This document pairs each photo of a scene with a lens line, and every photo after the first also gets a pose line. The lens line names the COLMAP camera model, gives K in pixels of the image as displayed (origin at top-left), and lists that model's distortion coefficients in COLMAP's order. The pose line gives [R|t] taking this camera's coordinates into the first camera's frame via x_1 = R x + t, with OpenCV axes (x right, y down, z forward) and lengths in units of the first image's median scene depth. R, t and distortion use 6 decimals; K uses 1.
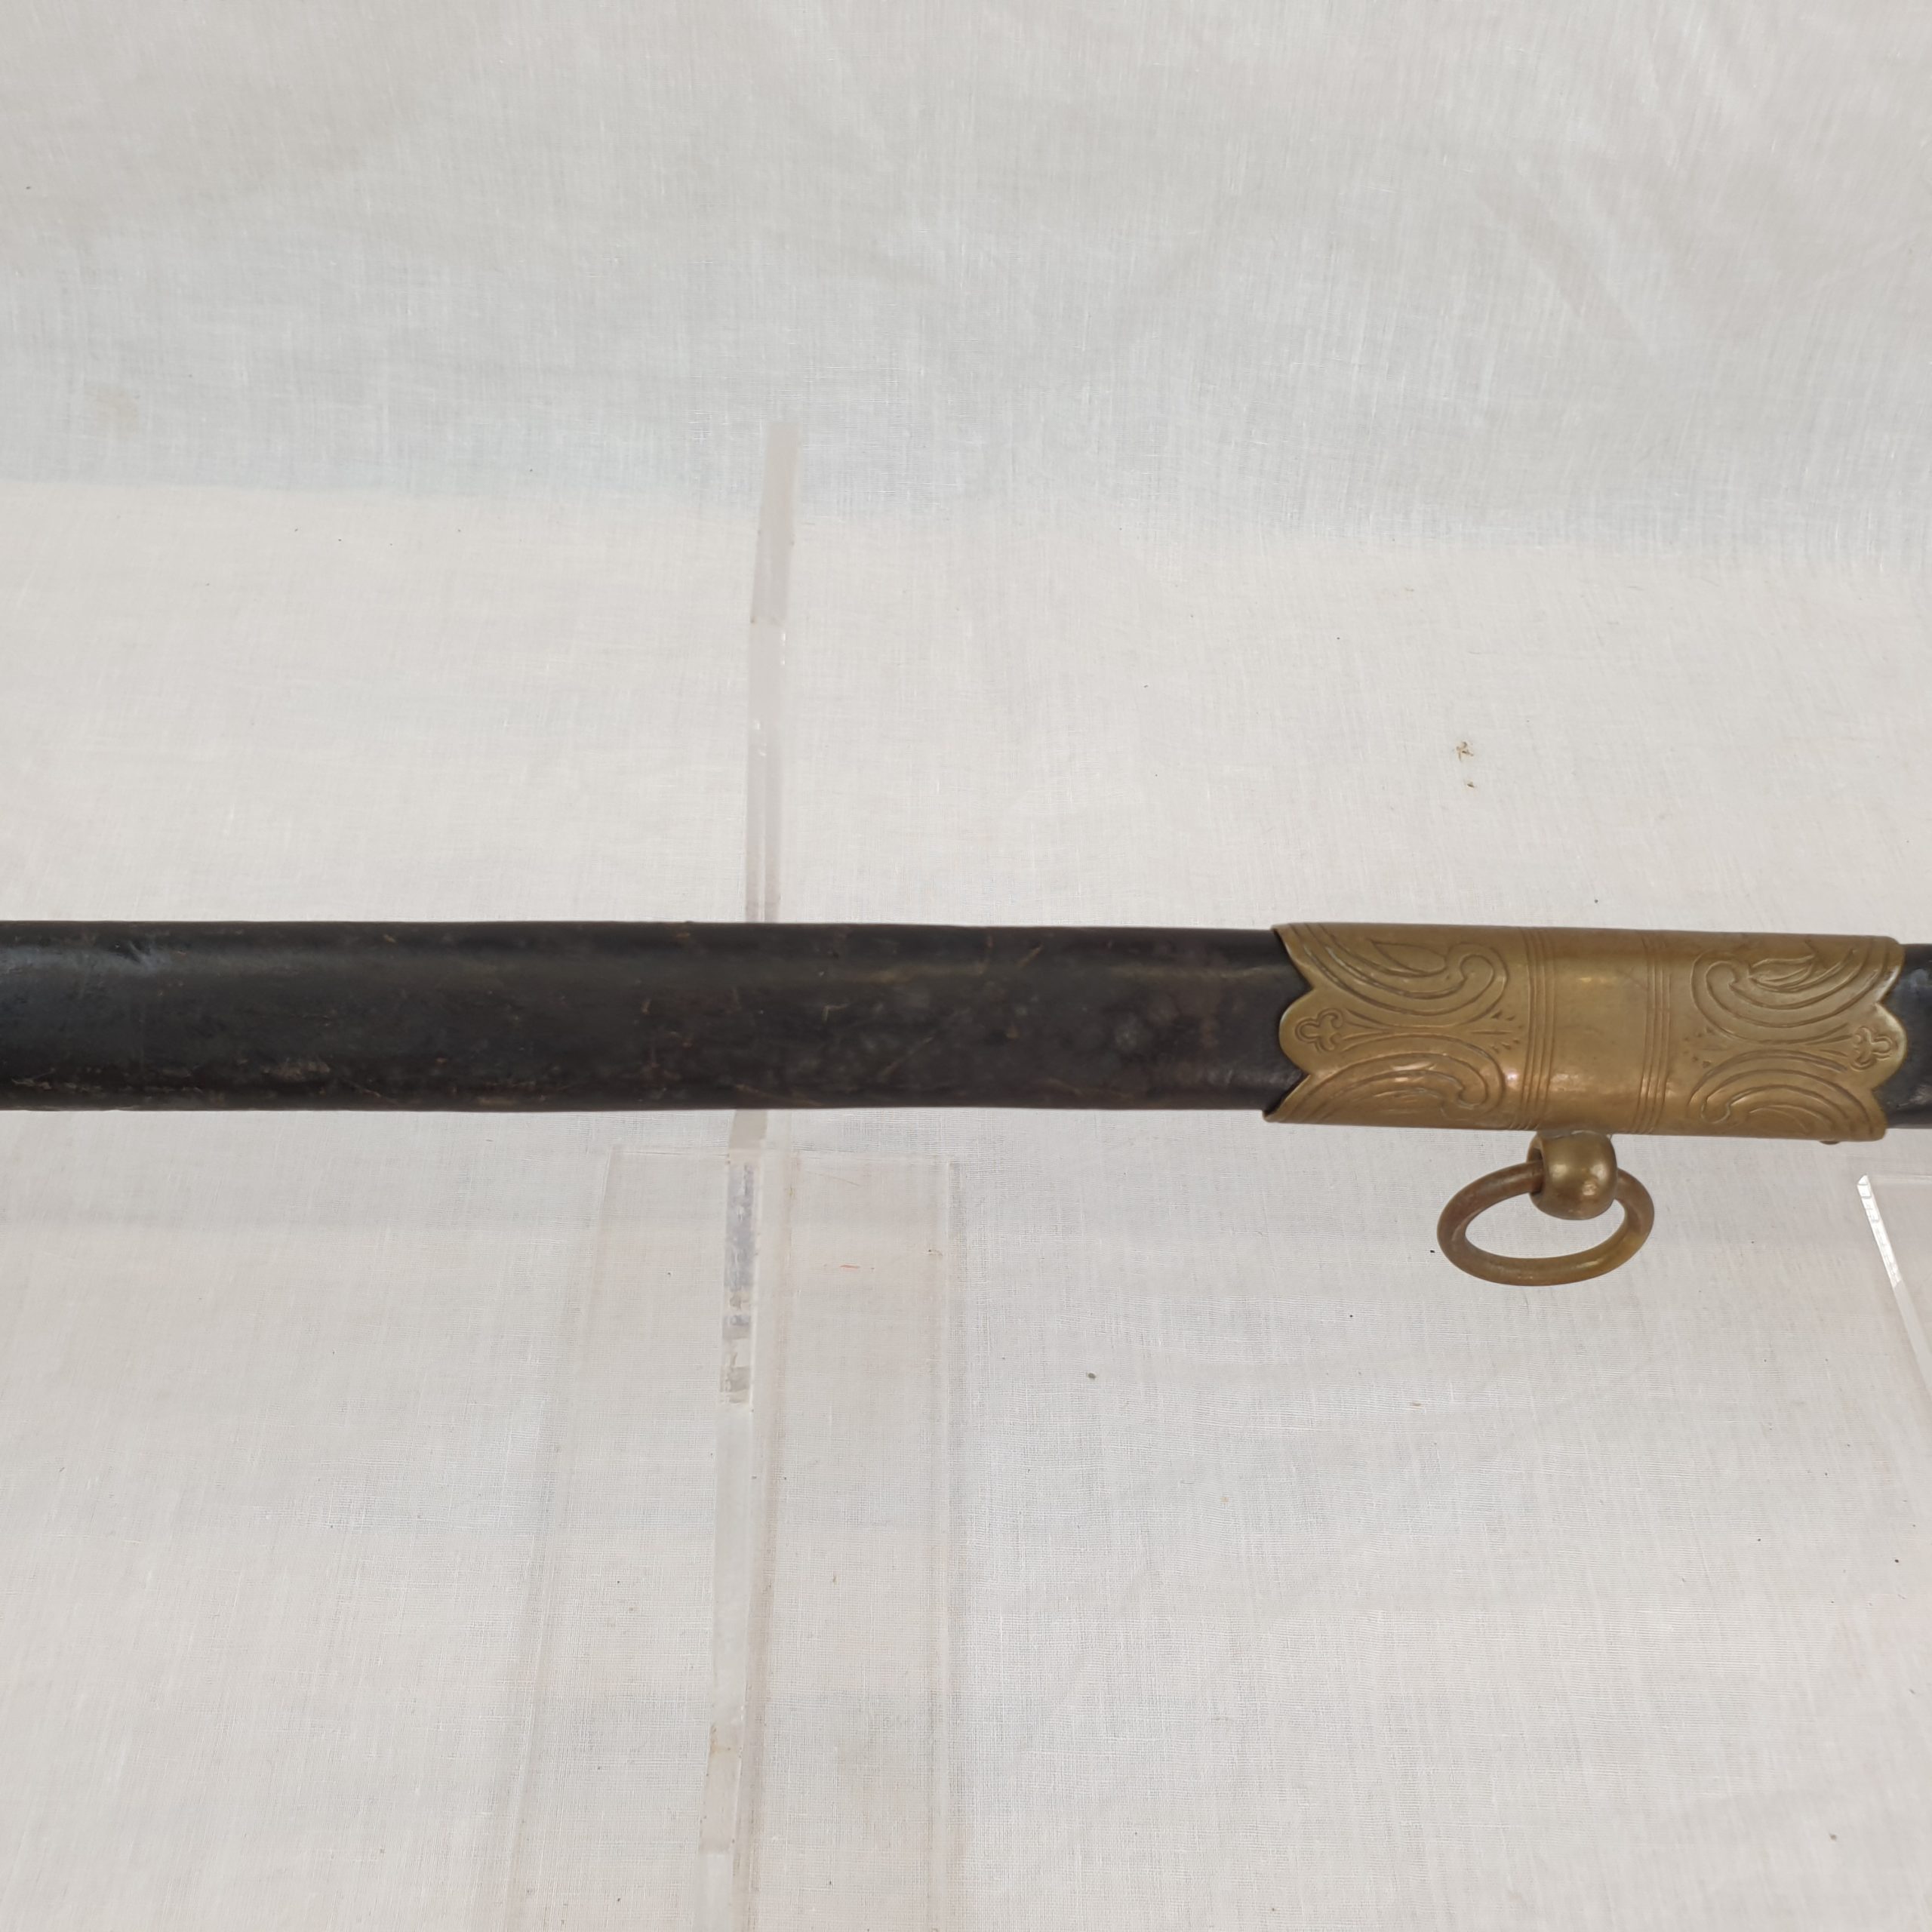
lens RADIAL K [[2046.5, 0, 982.1], [0, 2046.5, 967.4], [0, 0, 1]] dist [-0.012151, 0.000000]
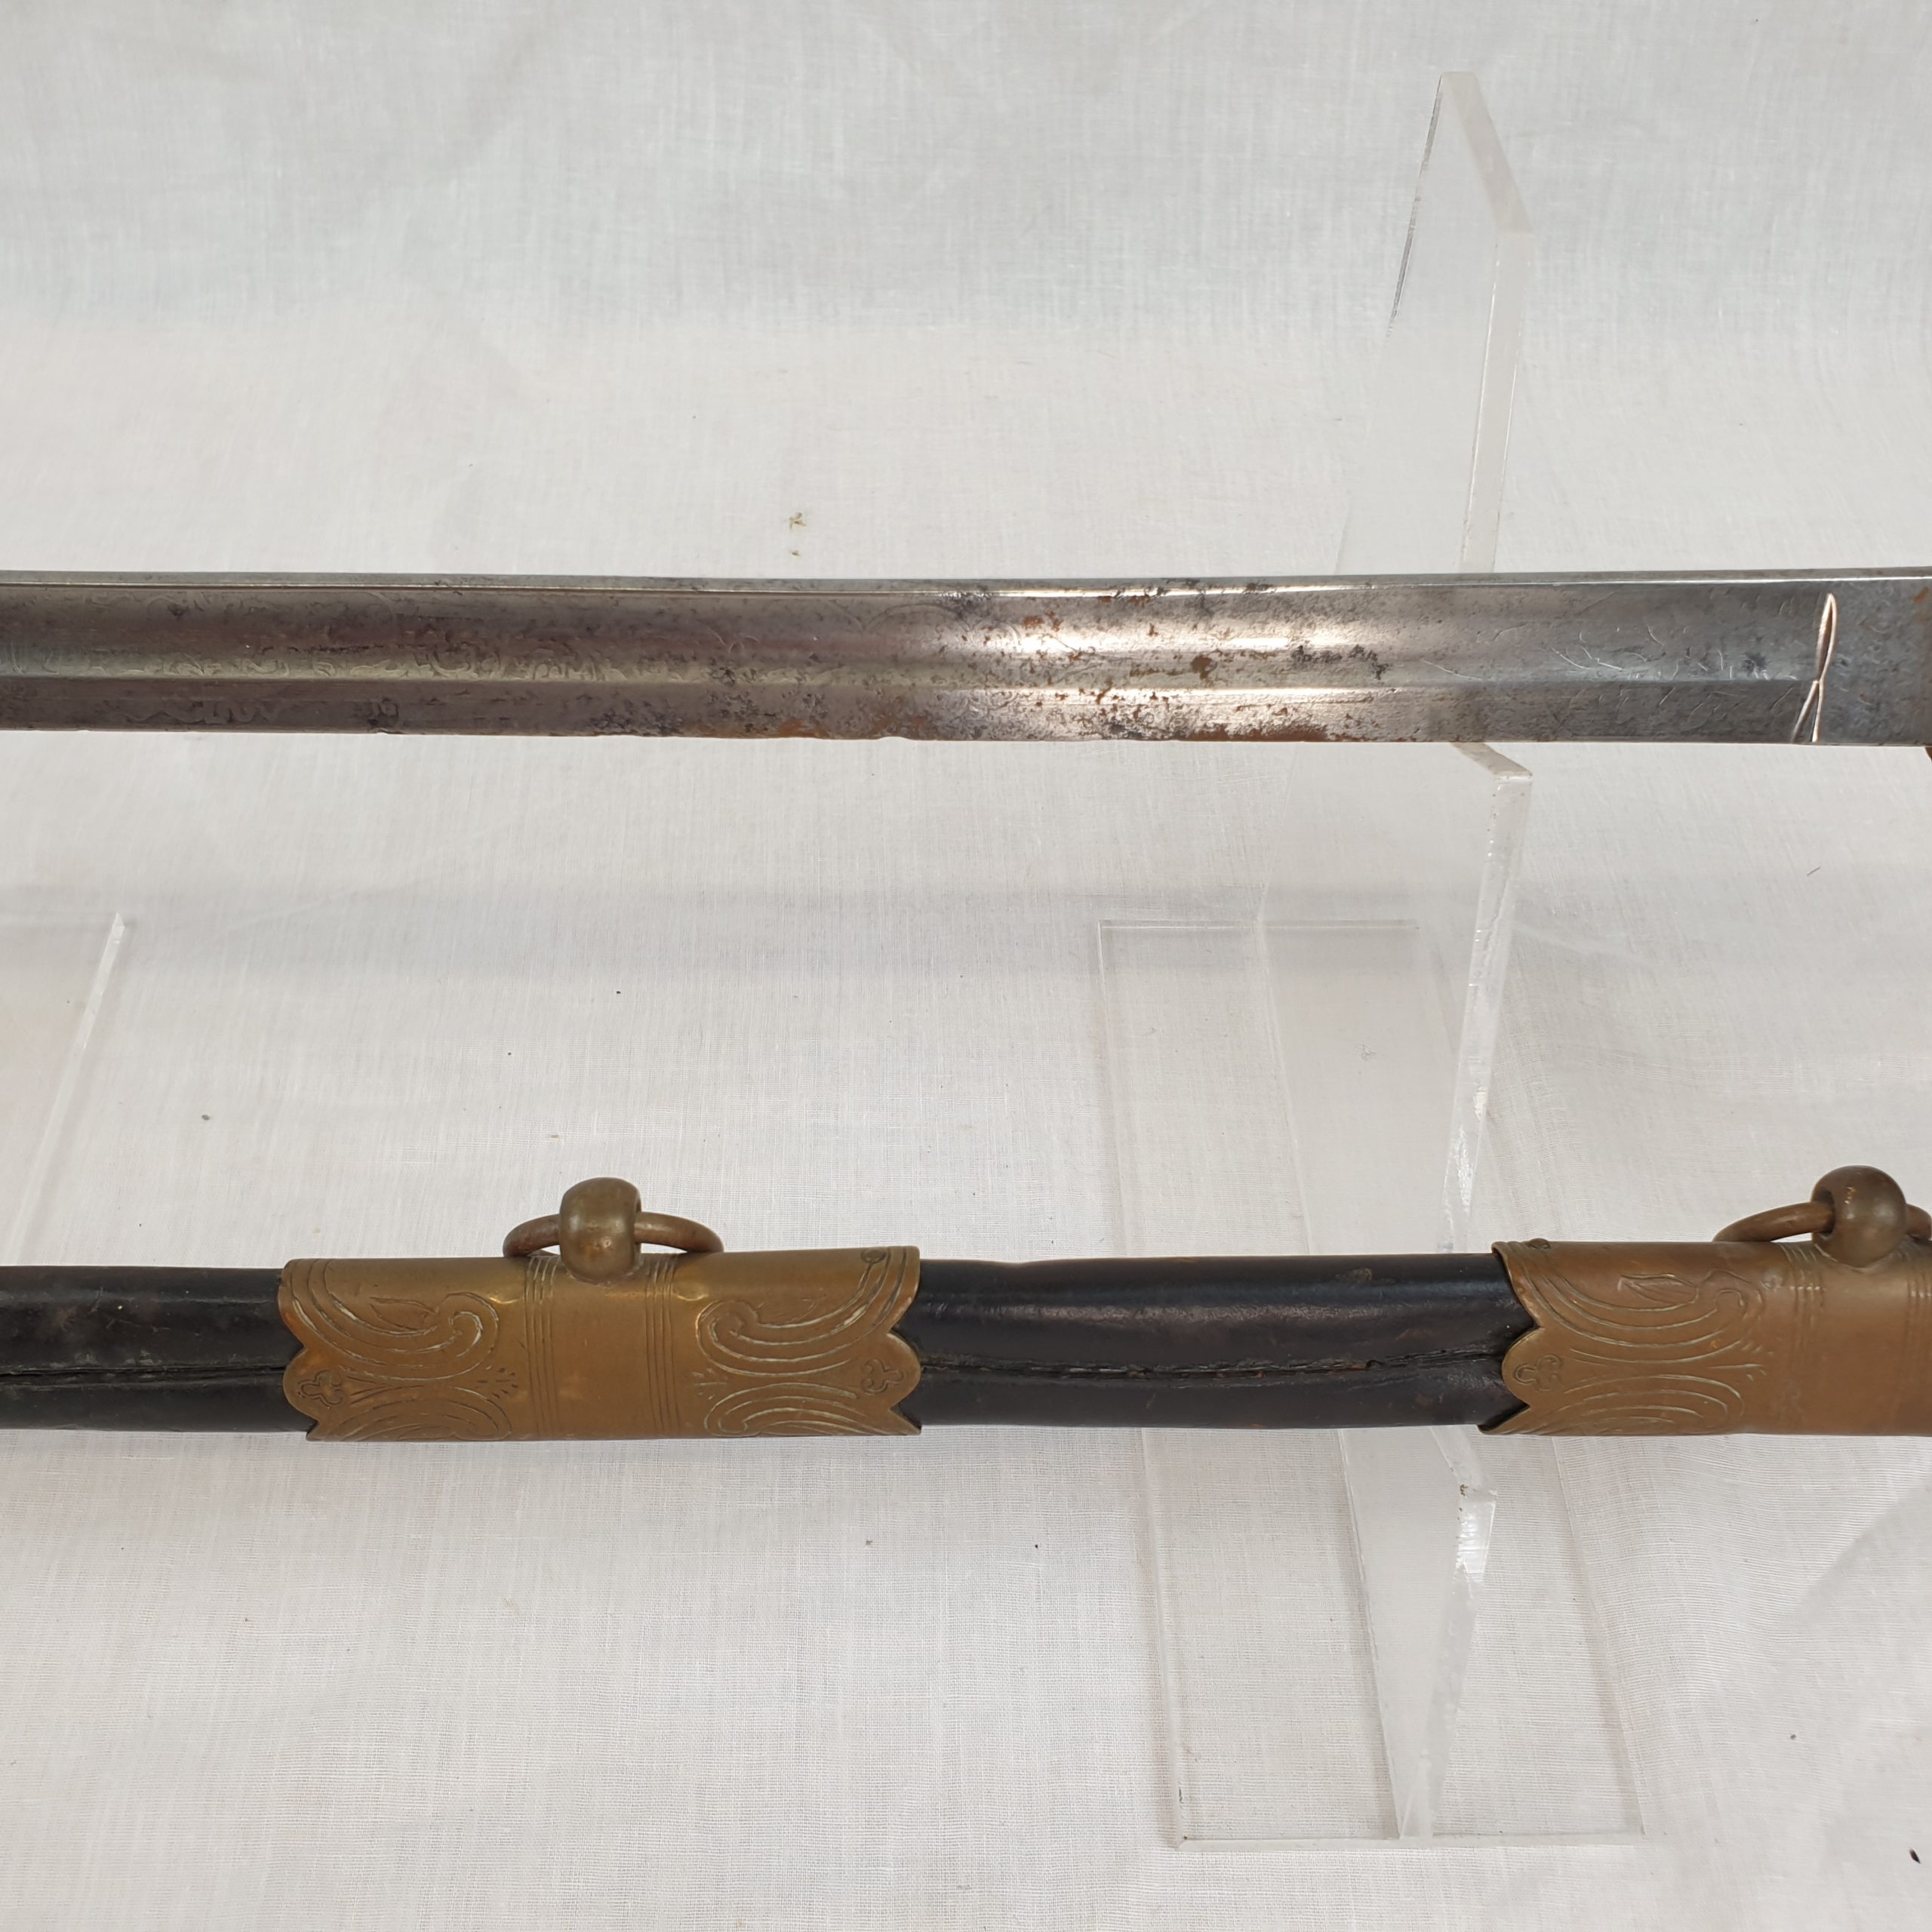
lens RADIAL K [[2046.5, 0, 974.5], [0, 2046.5, 956.1], [0, 0, 1]] dist [-0.012151, 0.000000]
pose [[0.998954, -0.036213, -0.027938, 0.324914], [0.036110, 0.999339, -0.004169, 0.103166], [0.028070, 0.003156, 0.999601, 0.031016]]
